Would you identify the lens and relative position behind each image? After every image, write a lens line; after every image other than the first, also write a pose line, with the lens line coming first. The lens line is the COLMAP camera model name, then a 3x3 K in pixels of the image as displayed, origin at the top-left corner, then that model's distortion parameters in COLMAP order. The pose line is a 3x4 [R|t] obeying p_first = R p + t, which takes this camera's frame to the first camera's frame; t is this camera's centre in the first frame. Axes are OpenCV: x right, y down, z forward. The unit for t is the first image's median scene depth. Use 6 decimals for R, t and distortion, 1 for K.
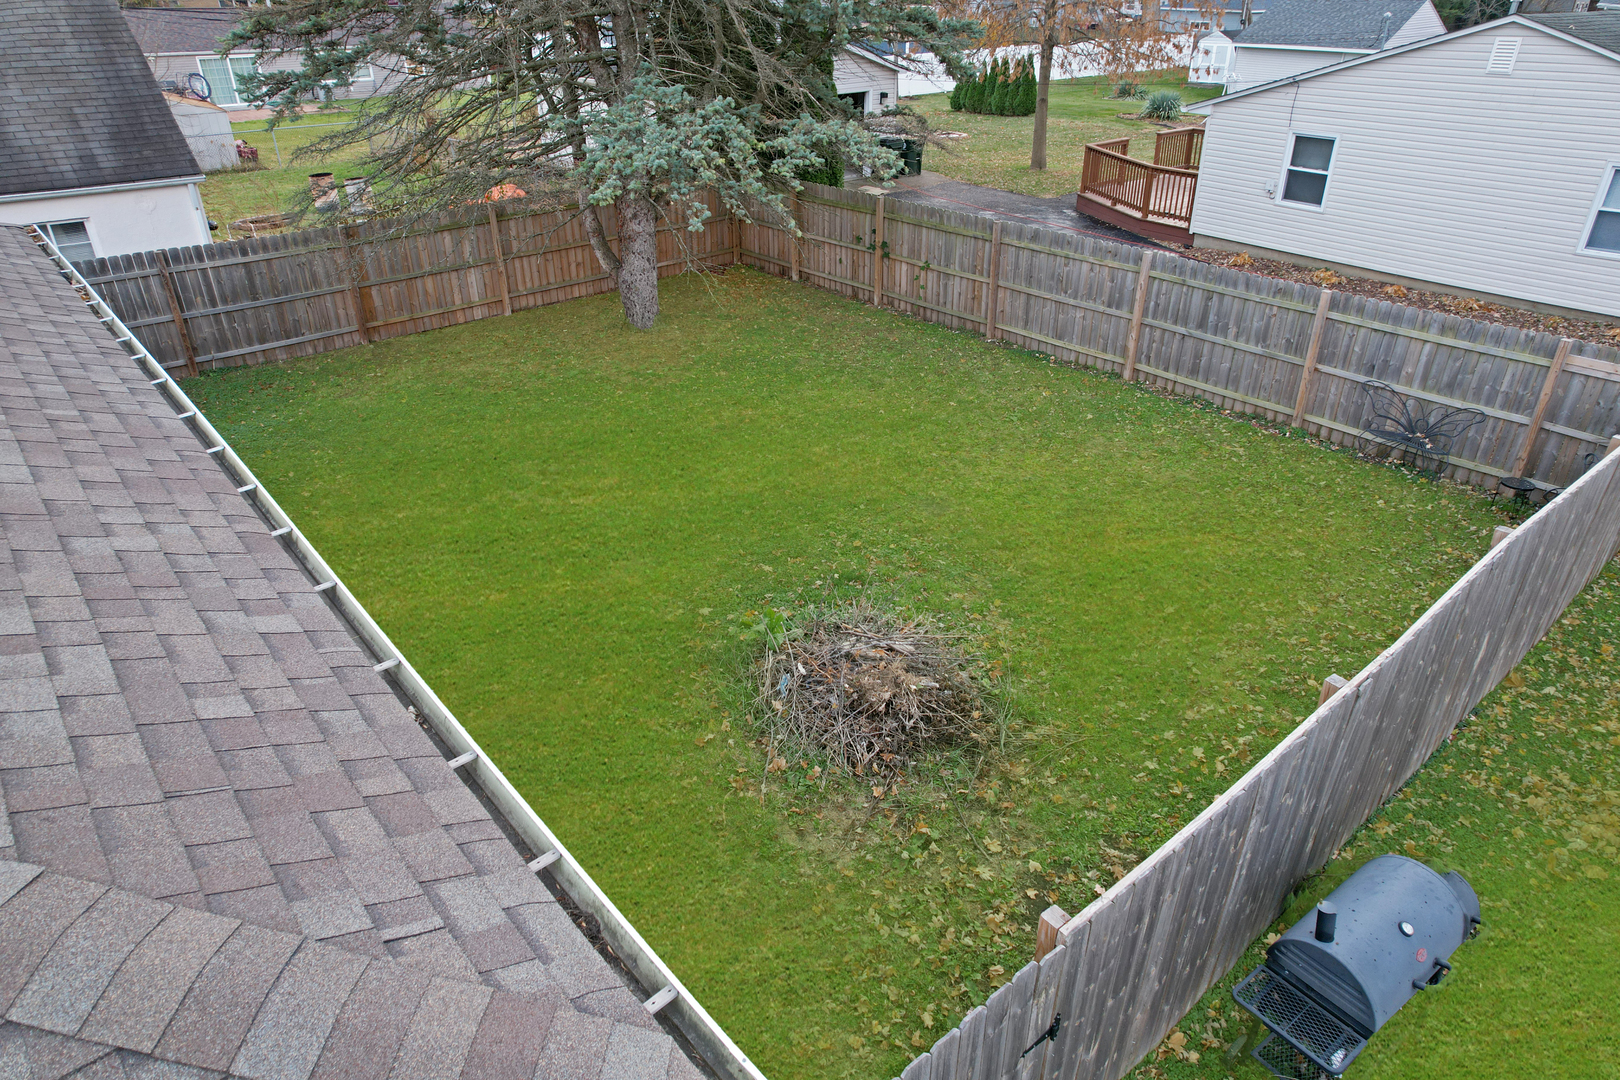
lens RADIAL K [[1037.1, 0, 815.3], [0, 1037.1, 529.4], [0, 0, 1]] dist [-0.073760, 0.068281]
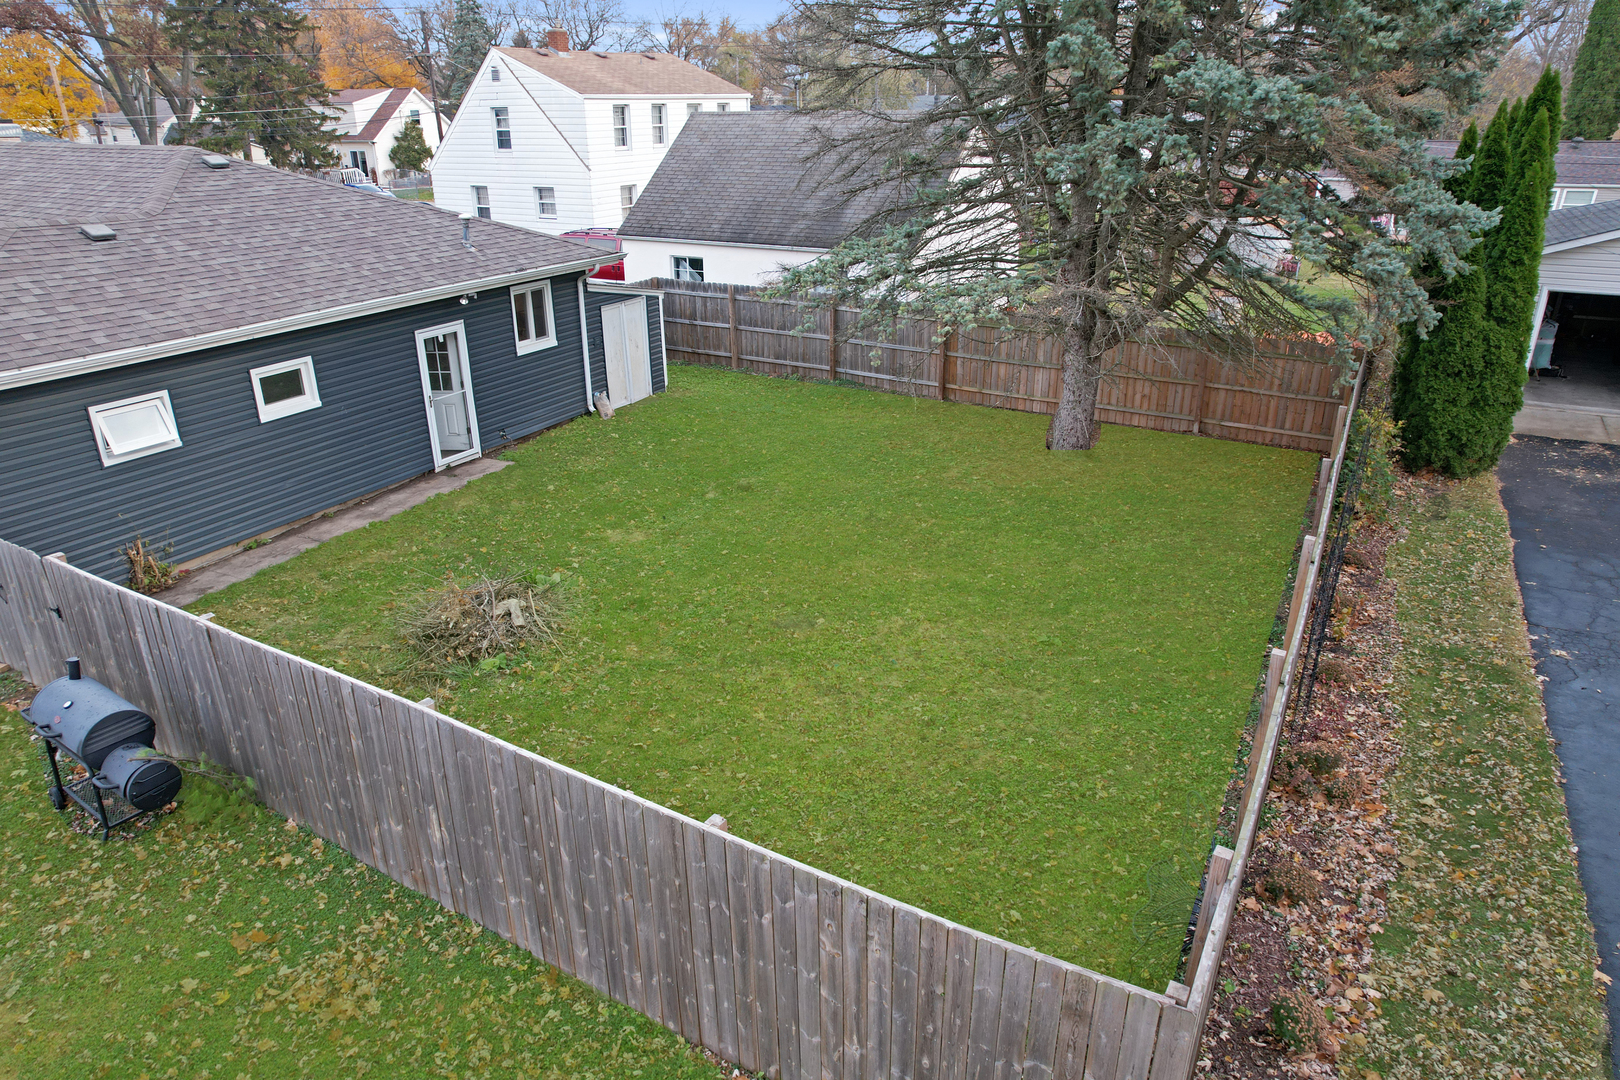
lens RADIAL K [[1037.1, 0, 815.3], [0, 1037.1, 529.4], [0, 0, 1]] dist [-0.073760, 0.068281]
pose [[0.329162, 0.363291, -0.871592, 0.744580], [-0.448294, 0.872498, 0.194367, -0.235645], [0.831074, 0.326751, 0.450055, 0.368713]]
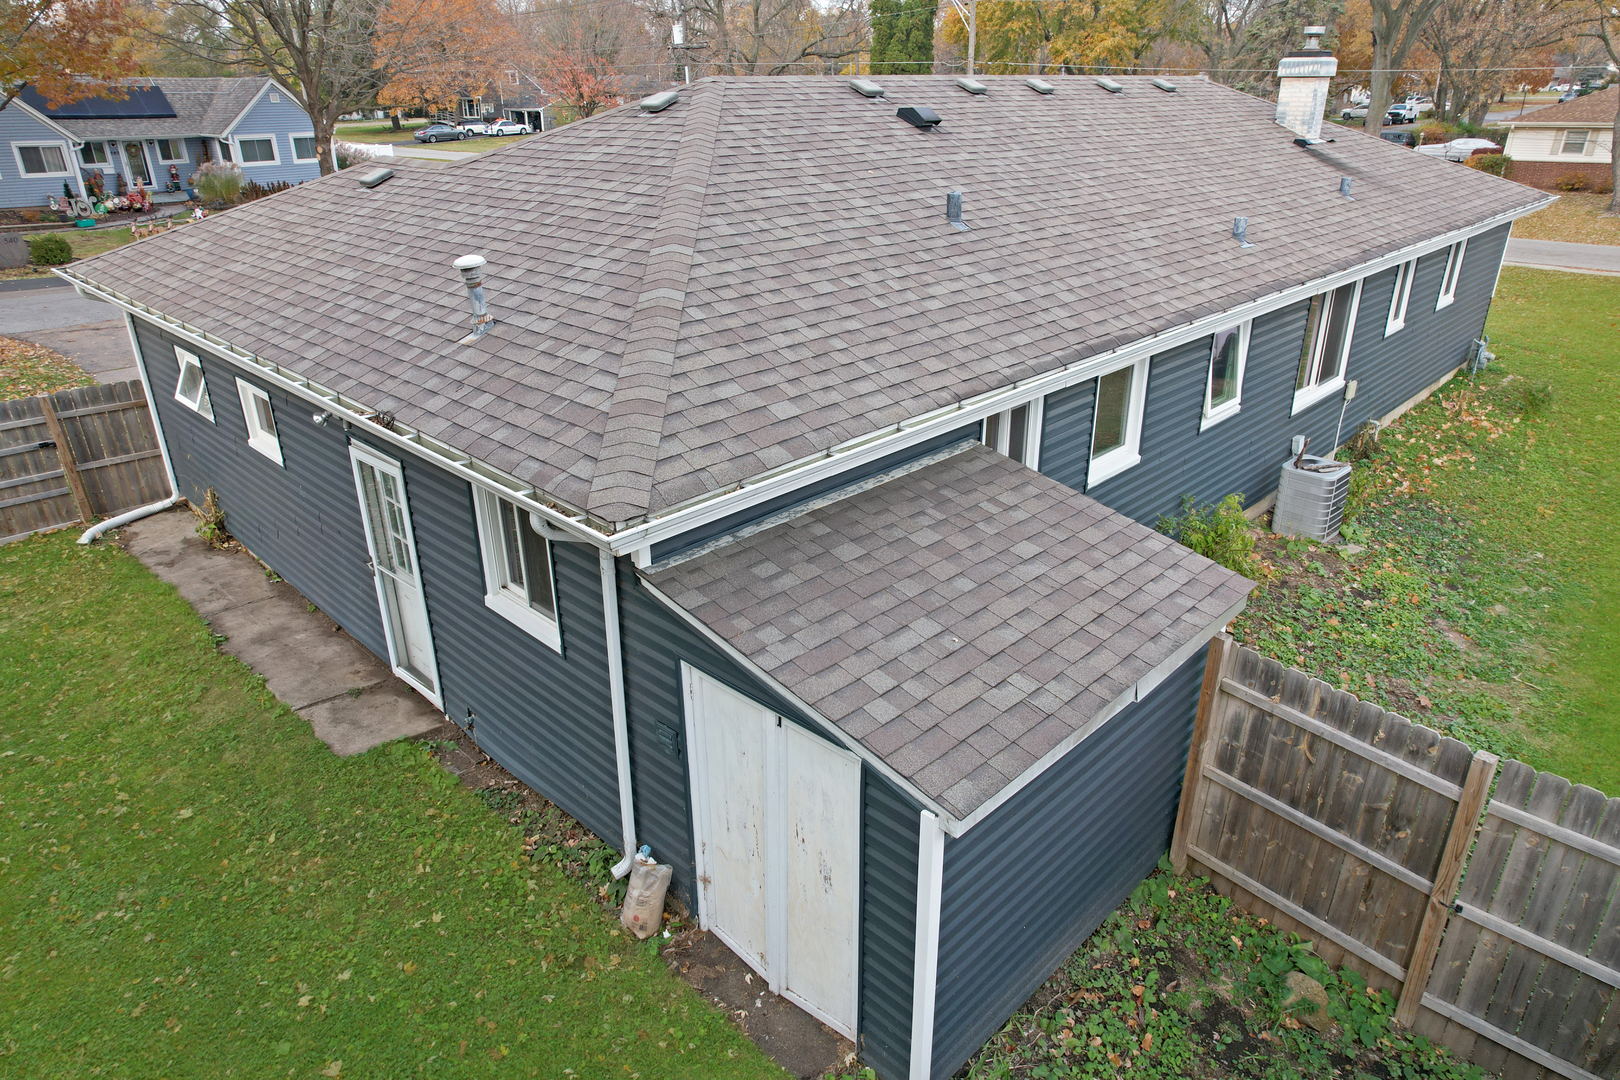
lens RADIAL K [[1037.1, 0, 815.3], [0, 1037.1, 529.4], [0, 0, 1]] dist [-0.073760, 0.068281]
pose [[-0.996033, 0.042754, -0.078042, -0.508483], [-0.036150, 0.606976, 0.793898, -0.436555], [0.081312, 0.793569, -0.603023, 0.806771]]
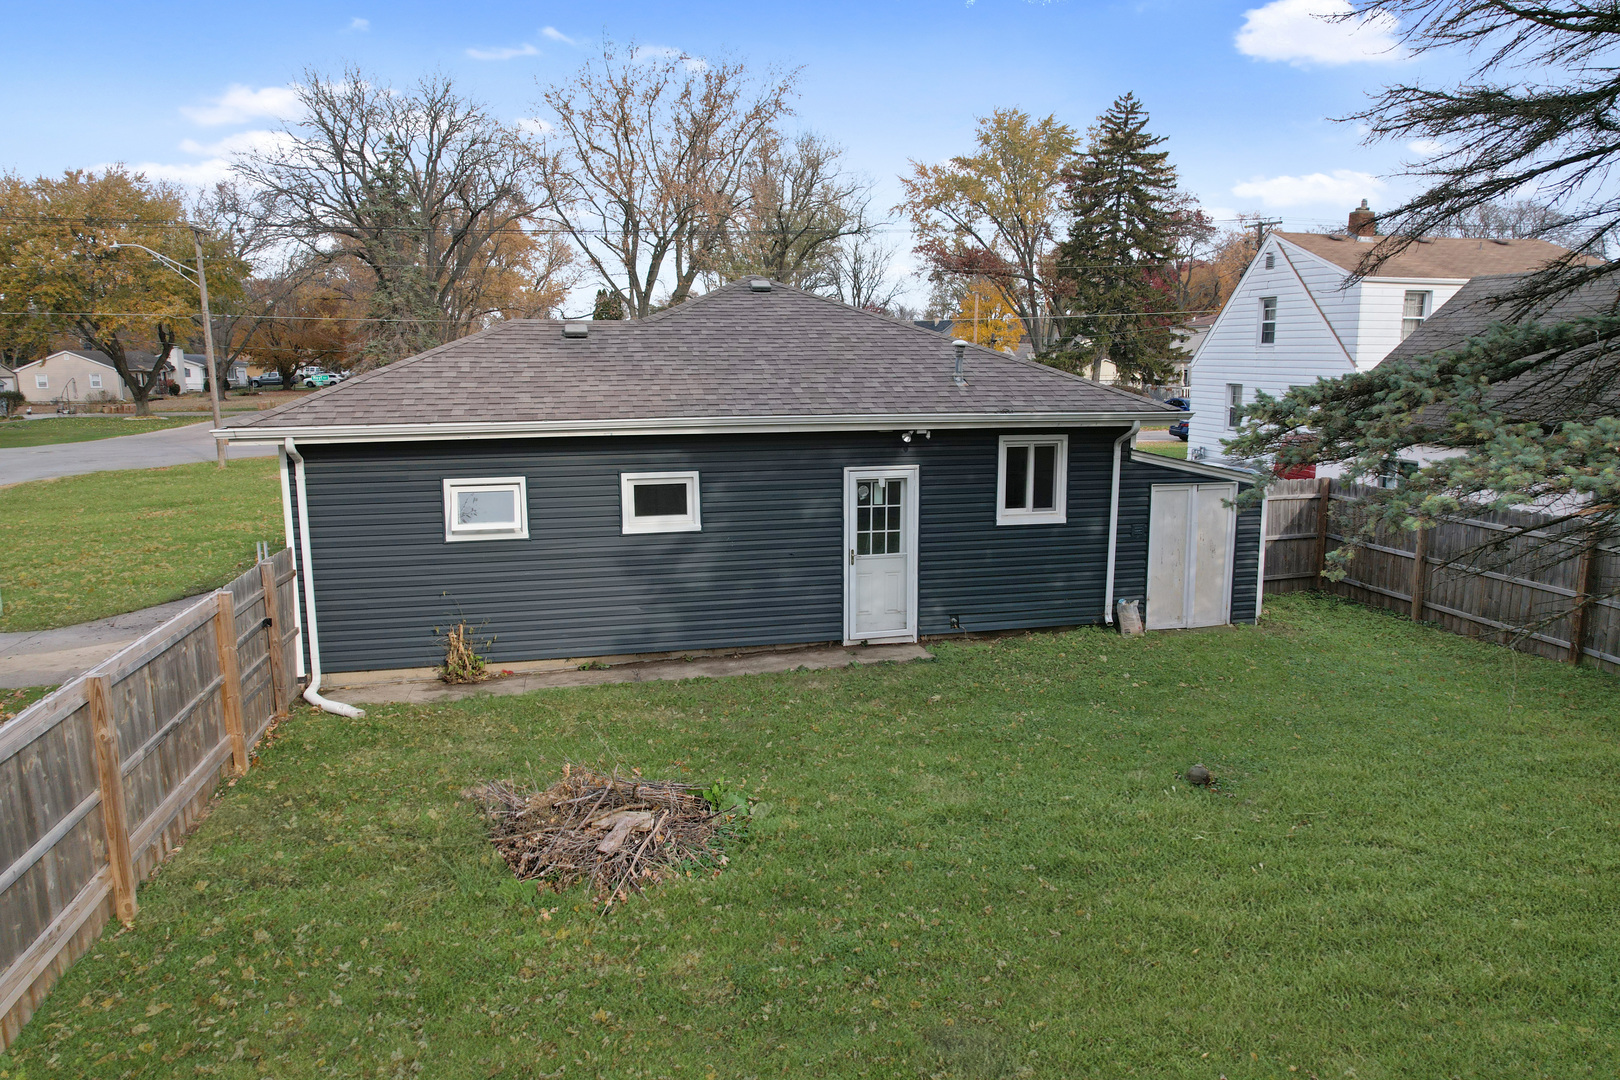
lens RADIAL K [[1037.1, 0, 815.3], [0, 1037.1, 529.4], [0, 0, 1]] dist [-0.073760, 0.068281]
pose [[-0.467585, 0.150581, -0.871028, 0.411087], [-0.421458, 0.828191, 0.369422, -0.286968], [0.777006, 0.539838, -0.323786, 0.701815]]
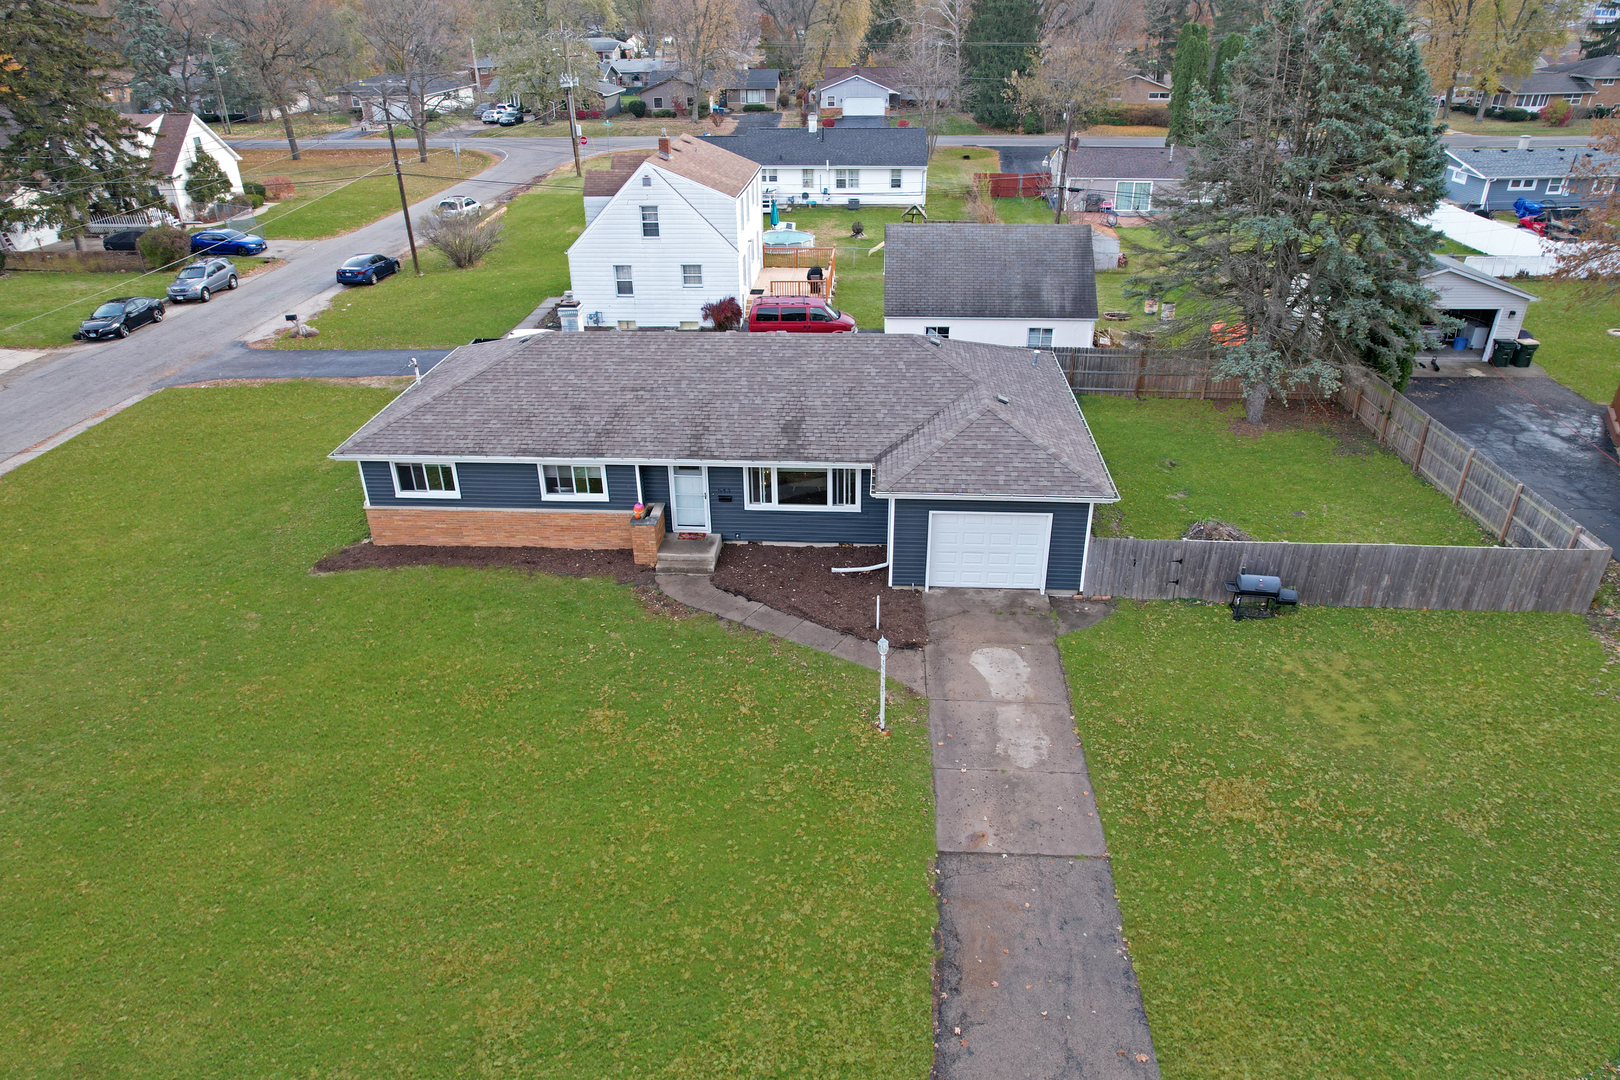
lens RADIAL K [[1037.1, 0, 815.3], [0, 1037.1, 529.4], [0, 0, 1]] dist [-0.073760, 0.068281]
pose [[0.715761, 0.317411, -0.622043, 0.650669], [-0.327807, 0.939216, 0.102060, 0.112218], [0.616627, 0.130859, 0.776303, -1.351308]]
